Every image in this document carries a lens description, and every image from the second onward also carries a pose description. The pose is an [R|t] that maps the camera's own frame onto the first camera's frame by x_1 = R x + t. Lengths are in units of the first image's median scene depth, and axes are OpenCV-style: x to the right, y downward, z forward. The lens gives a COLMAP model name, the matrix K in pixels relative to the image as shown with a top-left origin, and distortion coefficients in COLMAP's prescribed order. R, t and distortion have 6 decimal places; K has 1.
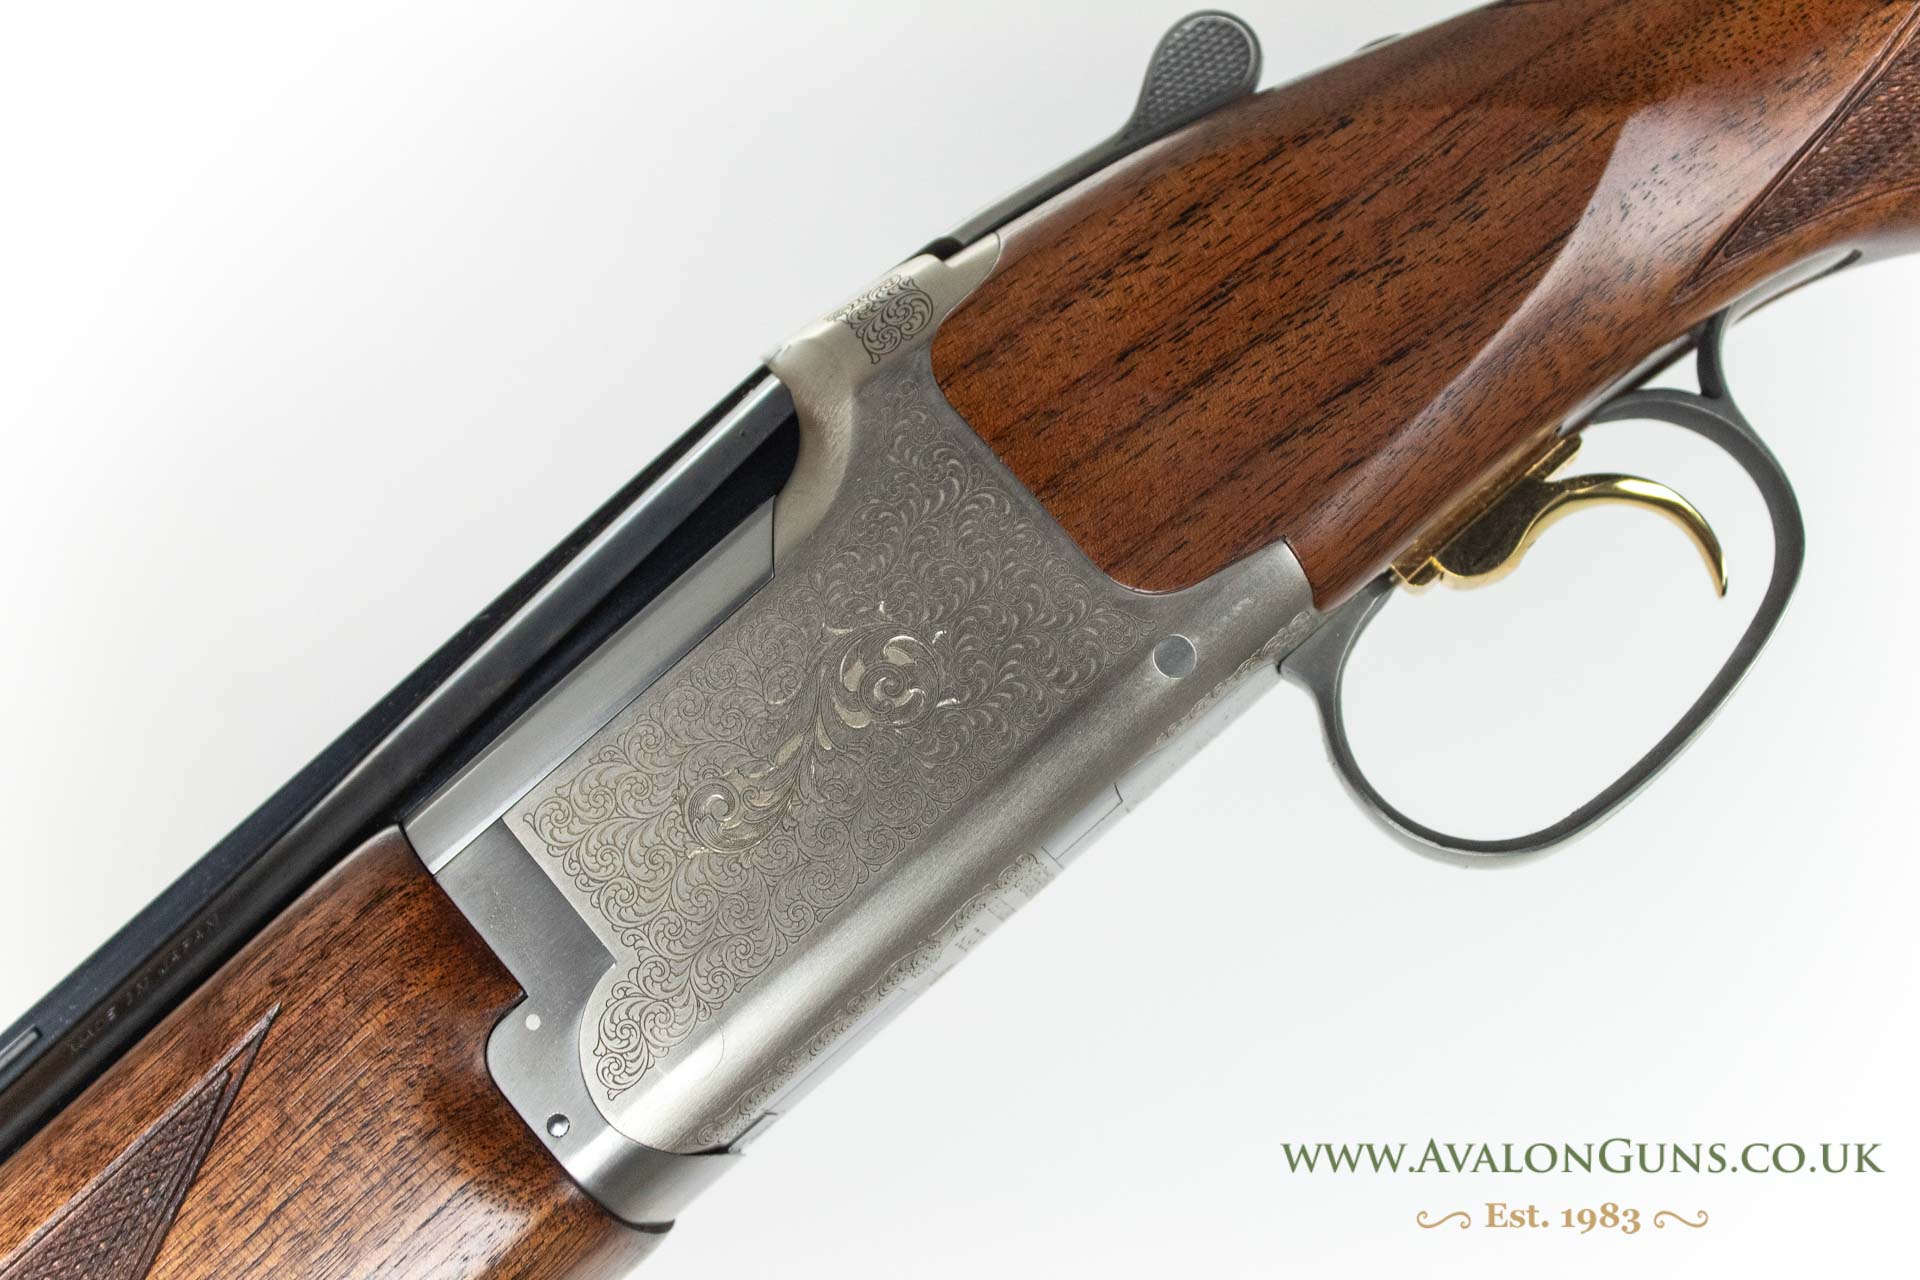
lens RADIAL K [[3111.3, 0, 960.6], [0, 3111.3, 639.7], [0, 0, 1]] dist [-0.181741, 0.000000]
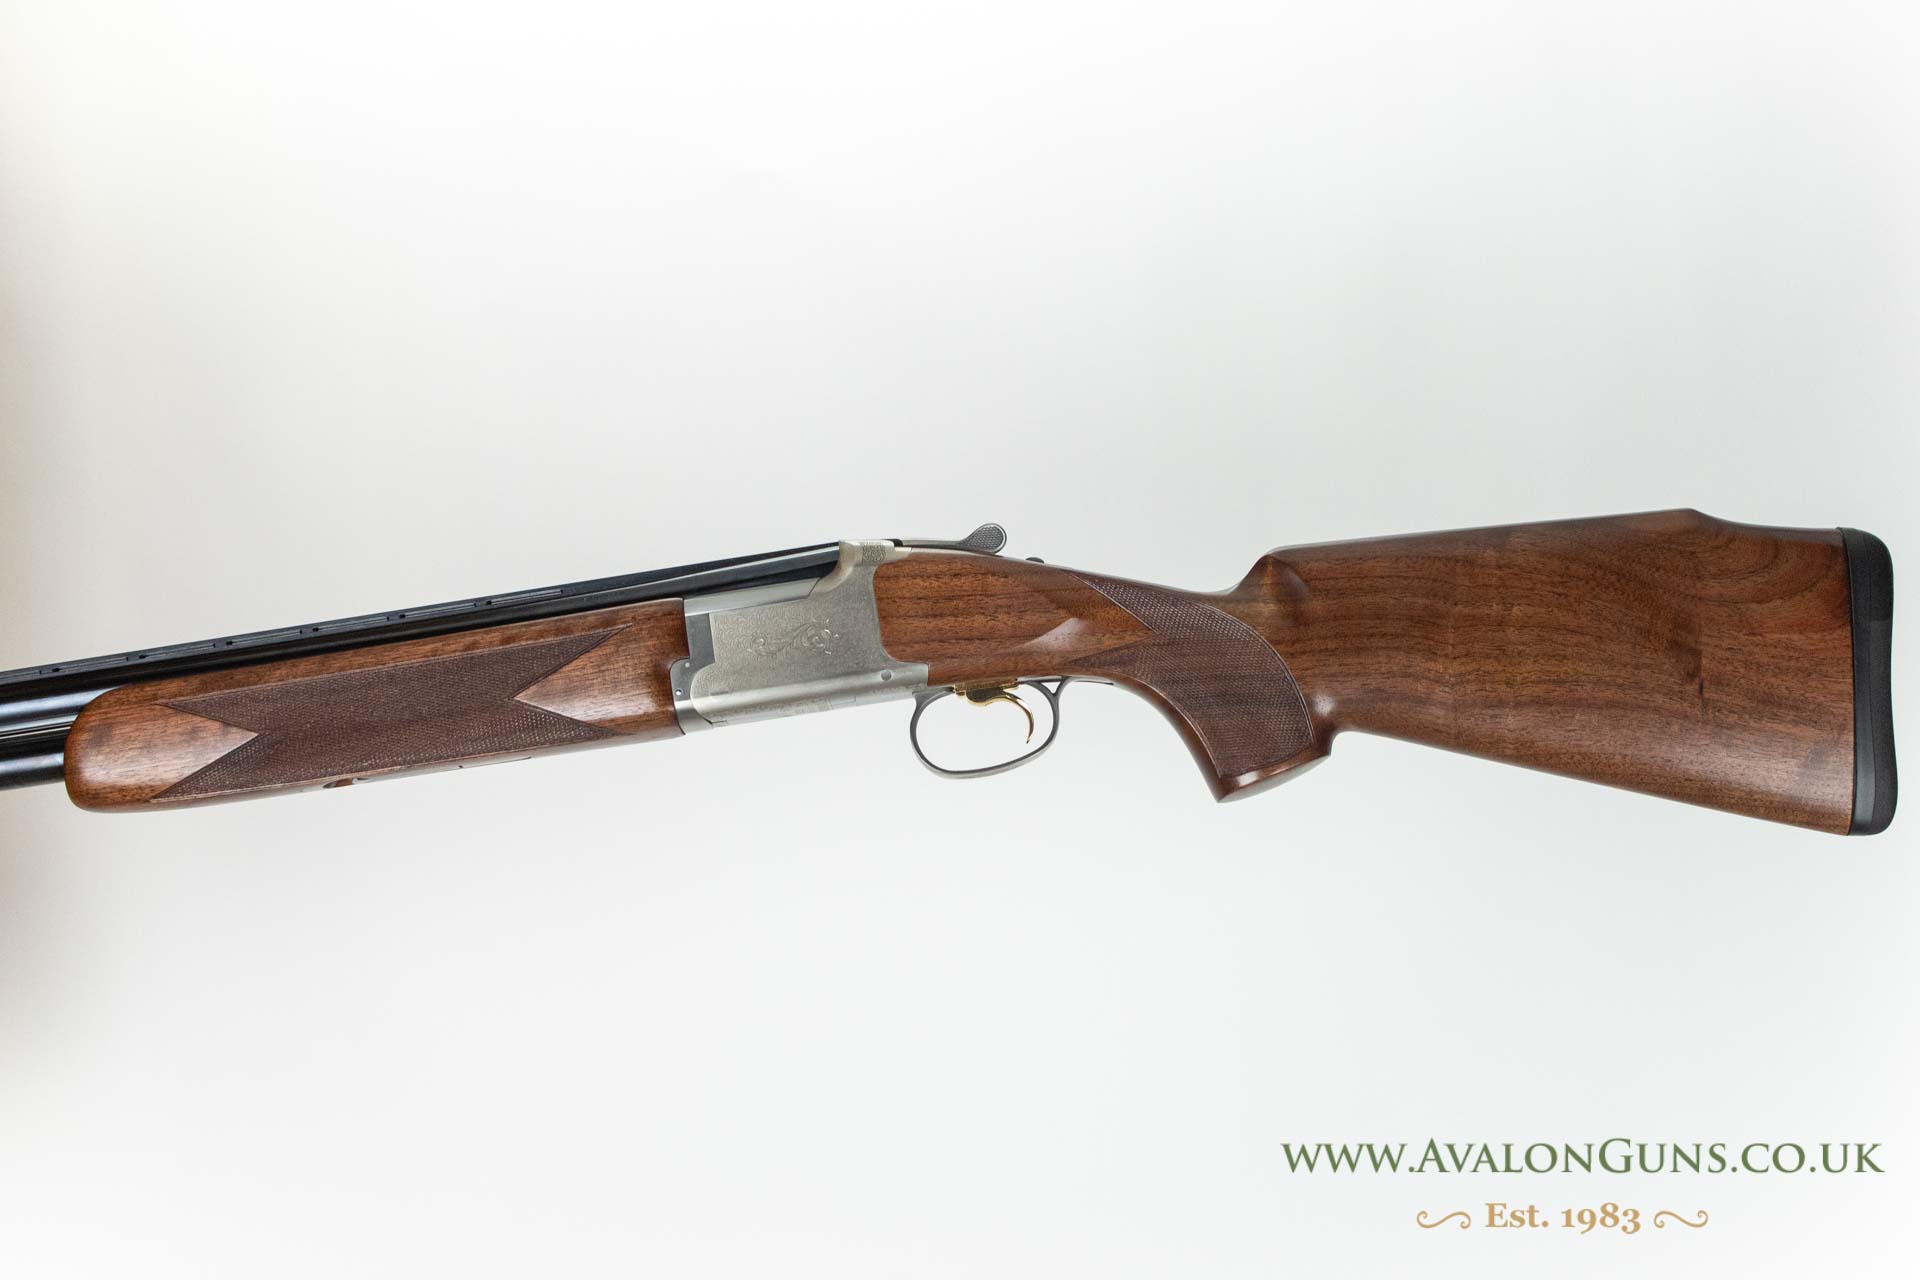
lens RADIAL K [[3111.3, 0, 959.0], [0, 3111.3, 640.6], [0, 0, 1]] dist [-0.181741, 0.000000]
pose [[0.843090, 0.537735, 0.006281, 0.095018], [-0.537771, 0.843006, 0.011997, -0.117915], [0.001157, -0.013492, 0.999908, -2.665413]]
